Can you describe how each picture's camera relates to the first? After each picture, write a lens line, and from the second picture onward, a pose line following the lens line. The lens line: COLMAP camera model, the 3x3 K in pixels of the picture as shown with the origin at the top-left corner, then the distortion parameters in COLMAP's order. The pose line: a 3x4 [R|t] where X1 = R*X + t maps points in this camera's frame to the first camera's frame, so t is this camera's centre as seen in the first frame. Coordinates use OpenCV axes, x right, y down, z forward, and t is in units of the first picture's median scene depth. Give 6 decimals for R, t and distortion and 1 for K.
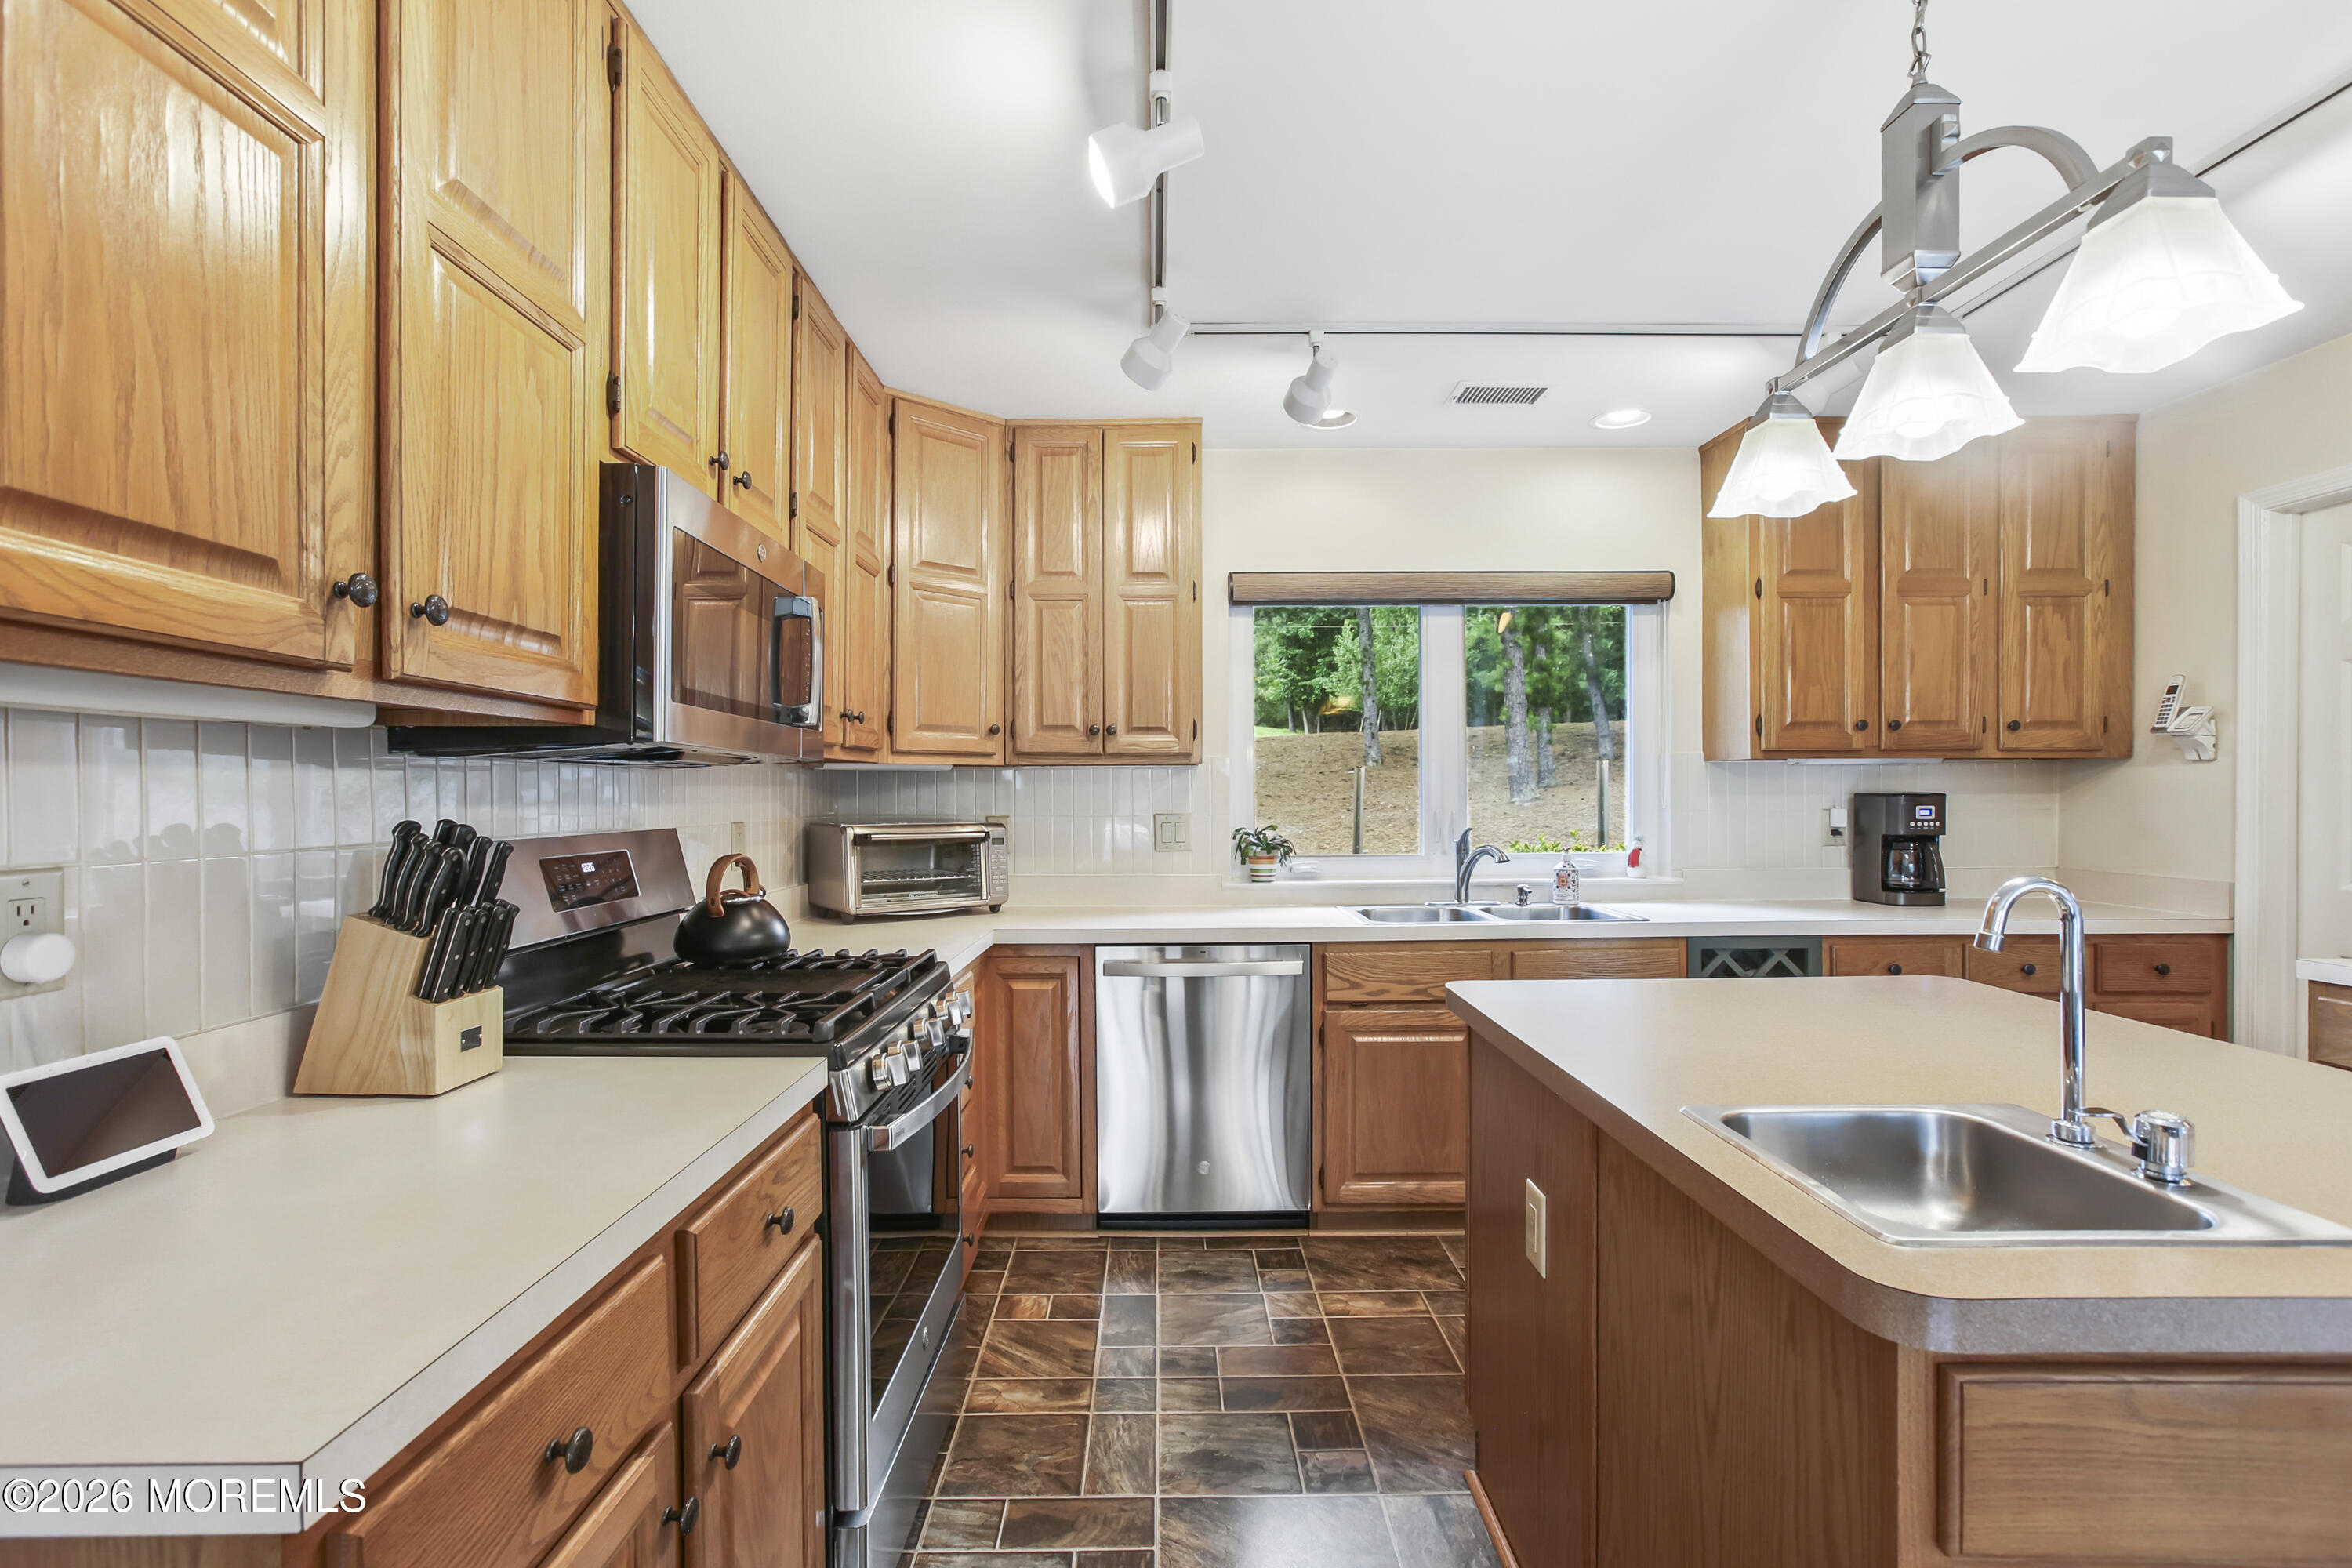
lens RADIAL K [[1088.2, 0, 1164.7], [0, 1088.2, 798.7], [0, 0, 1]] dist [-0.027147, 0.015562]
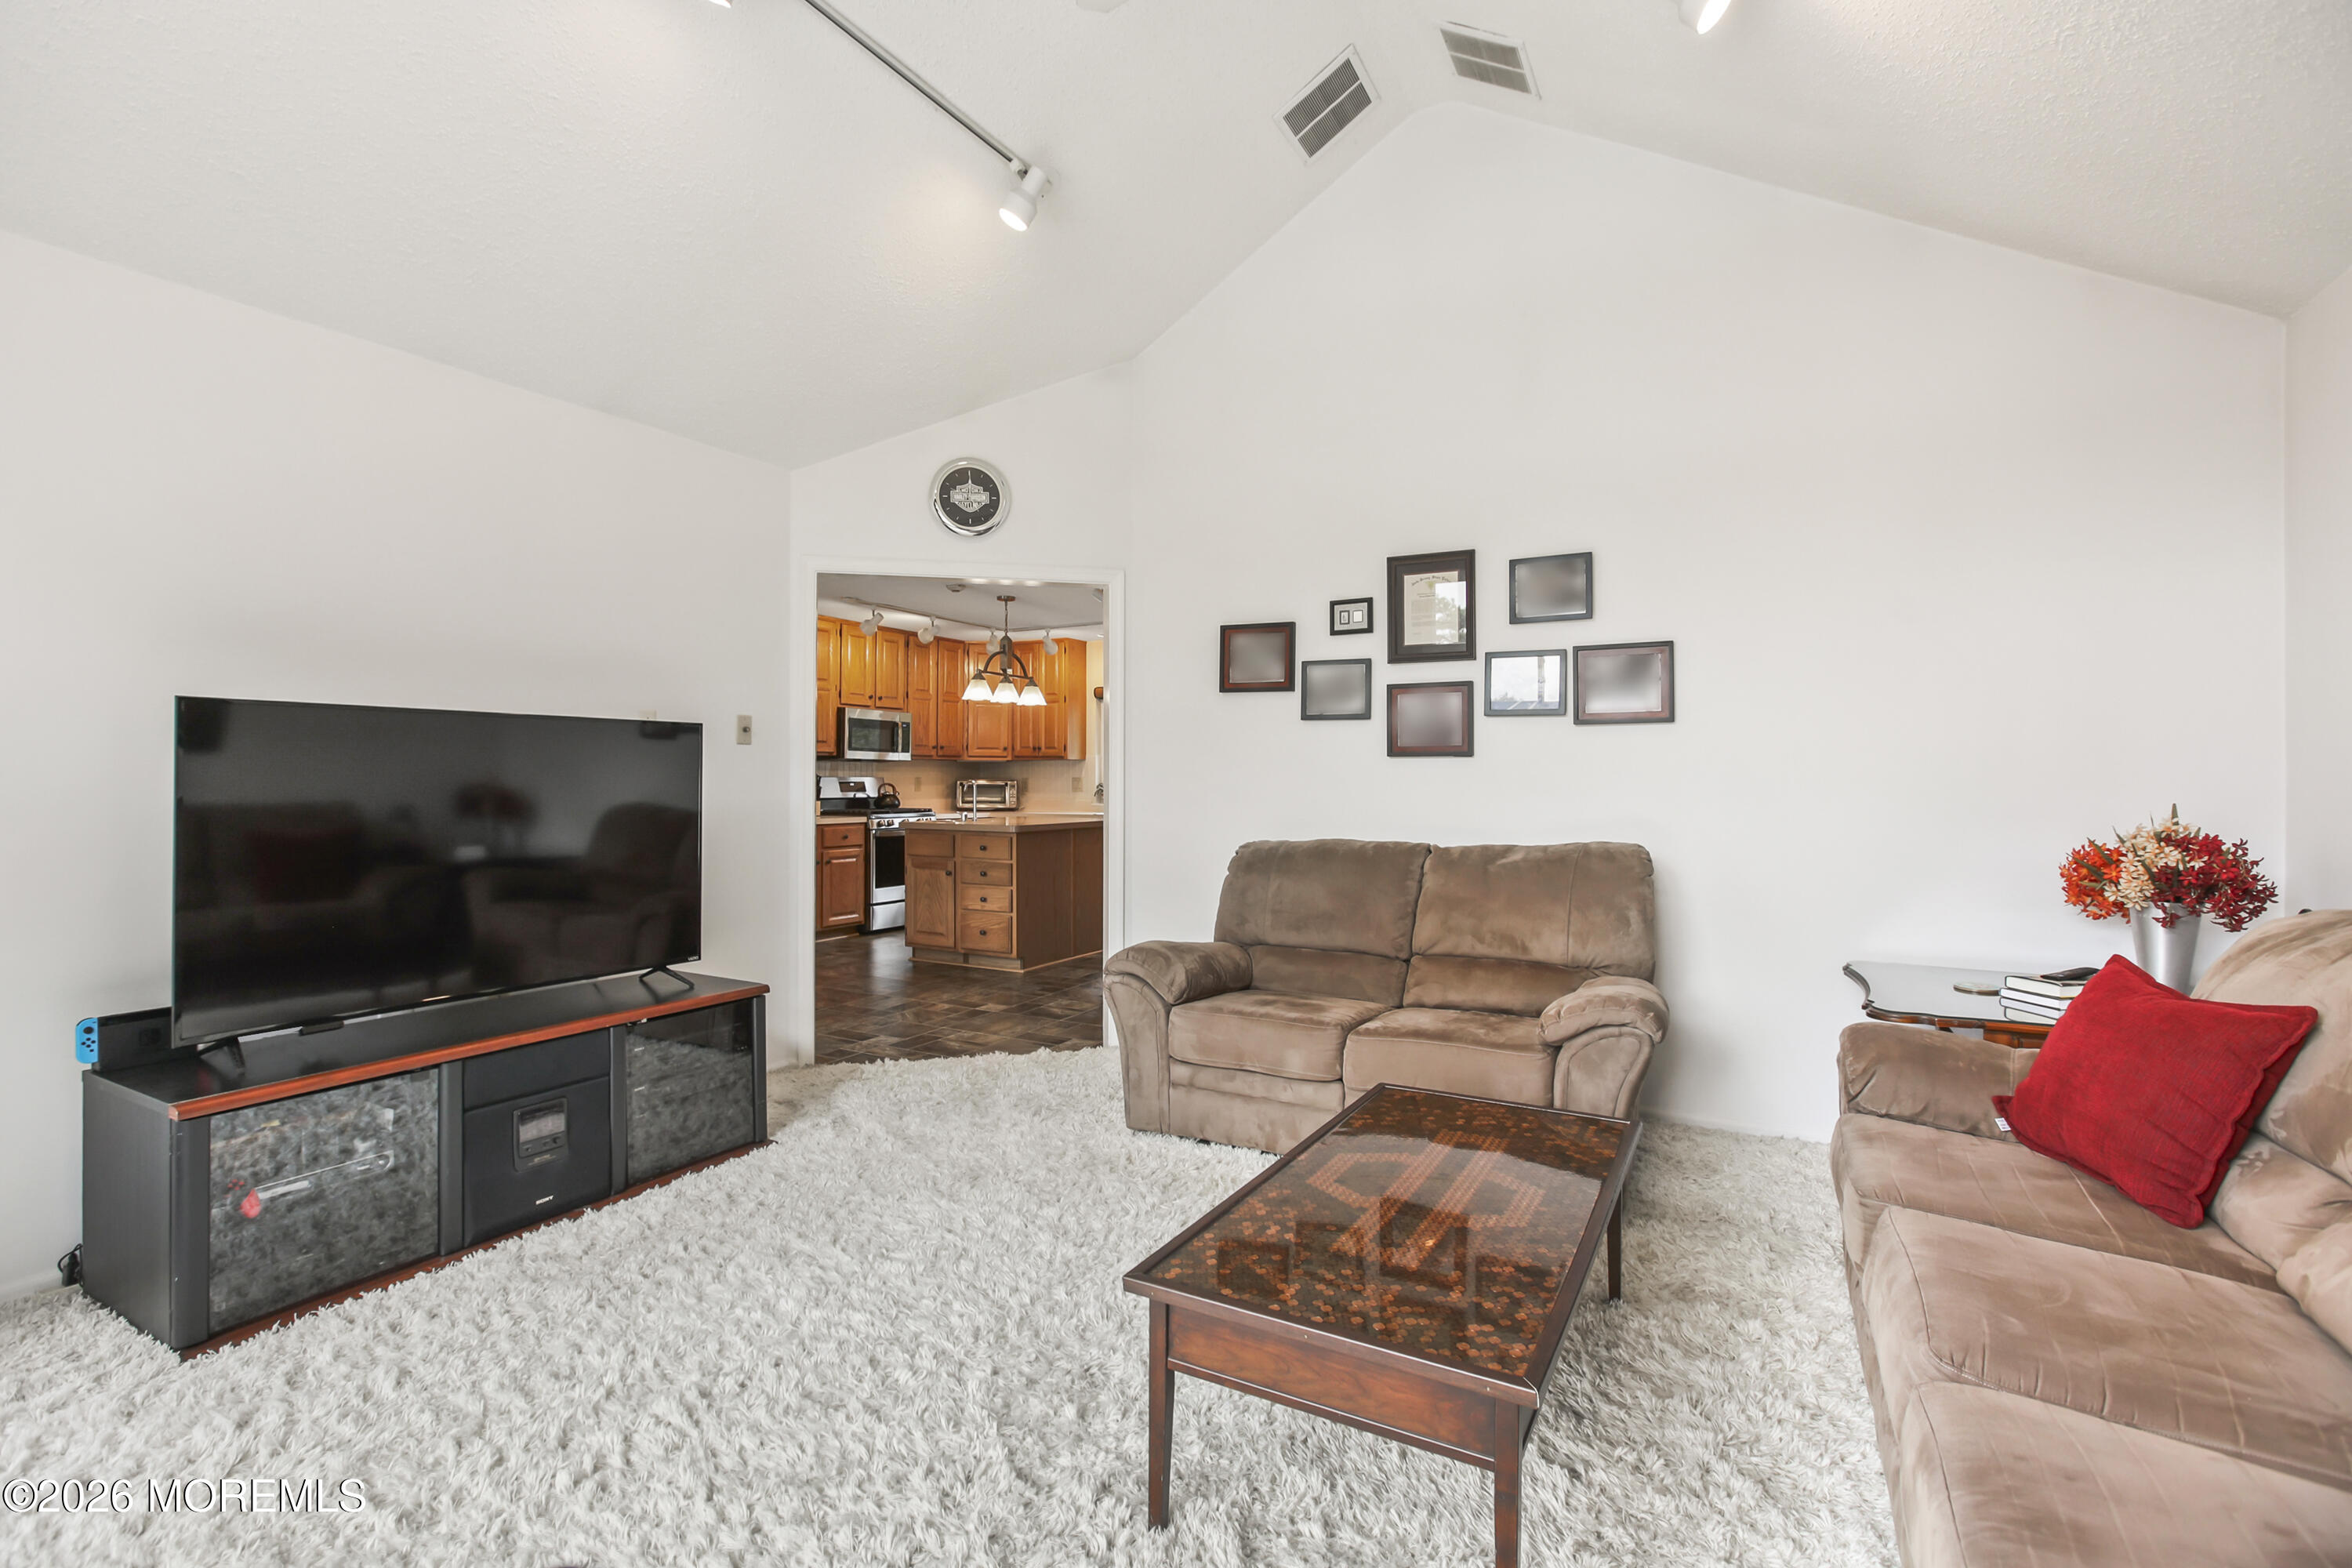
lens RADIAL K [[1088.2, 0, 1161.8], [0, 1088.2, 774.3], [0, 0, 1]] dist [-0.027147, 0.015562]
pose [[0.869237, 0.006941, -0.494348, 1.665855], [-0.009553, 0.999951, -0.002758, 0.011894], [0.494304, 0.007120, 0.869260, -1.360054]]
